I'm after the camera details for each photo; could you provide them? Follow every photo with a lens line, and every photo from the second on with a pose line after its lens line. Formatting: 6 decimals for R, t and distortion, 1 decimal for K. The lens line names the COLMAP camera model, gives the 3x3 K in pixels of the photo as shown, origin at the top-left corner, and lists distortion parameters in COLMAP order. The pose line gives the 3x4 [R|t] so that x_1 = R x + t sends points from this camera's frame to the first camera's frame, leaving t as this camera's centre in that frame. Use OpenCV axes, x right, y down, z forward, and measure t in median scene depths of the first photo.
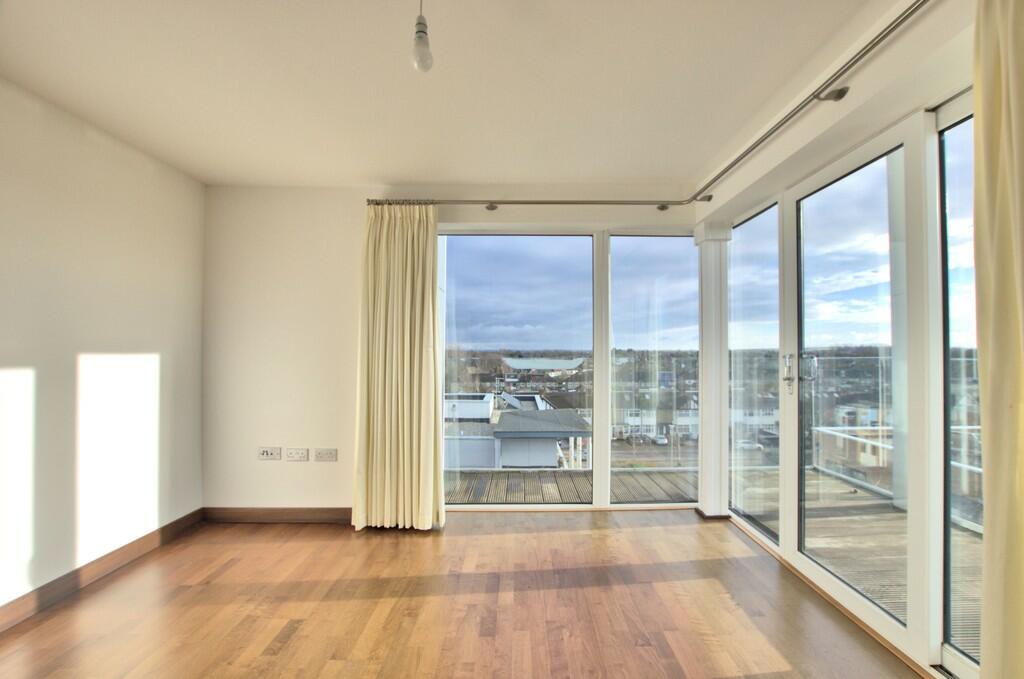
lens RADIAL K [[462.9, 0, 529.1], [0, 462.9, 342.2], [0, 0, 1]] dist [-0.028051, 0.000435]
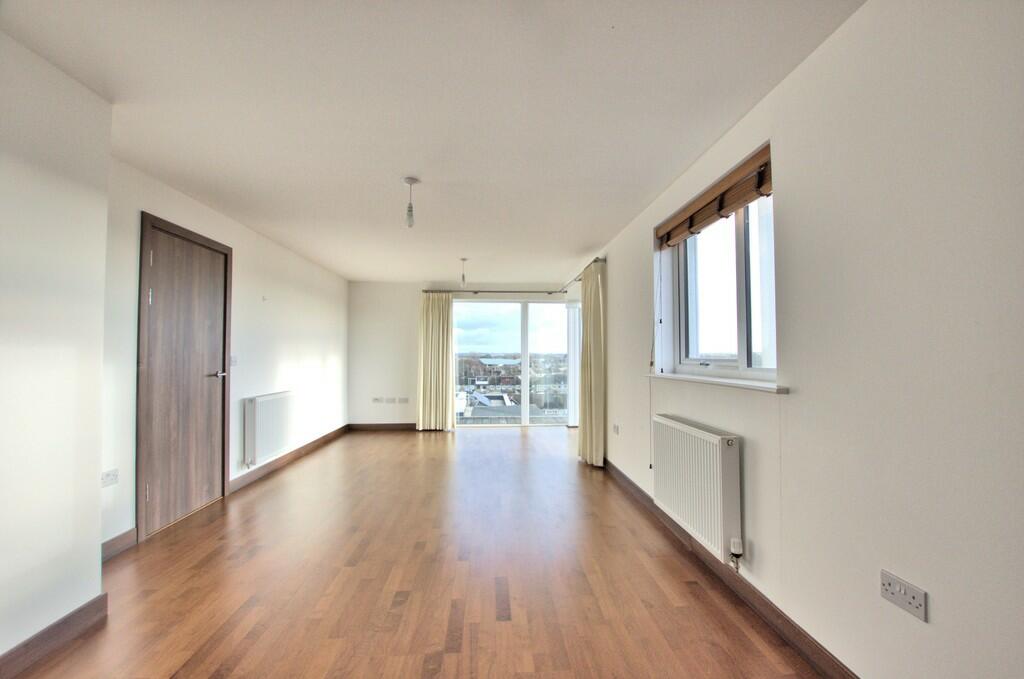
lens RADIAL K [[462.9, 0, 529.1], [0, 462.9, 342.2], [0, 0, 1]] dist [-0.028051, 0.000435]
pose [[0.997912, -0.000257, 0.064595, 0.018973], [0.000737, 0.999972, -0.007404, -0.015235], [-0.064591, 0.007436, 0.997884, -0.732785]]
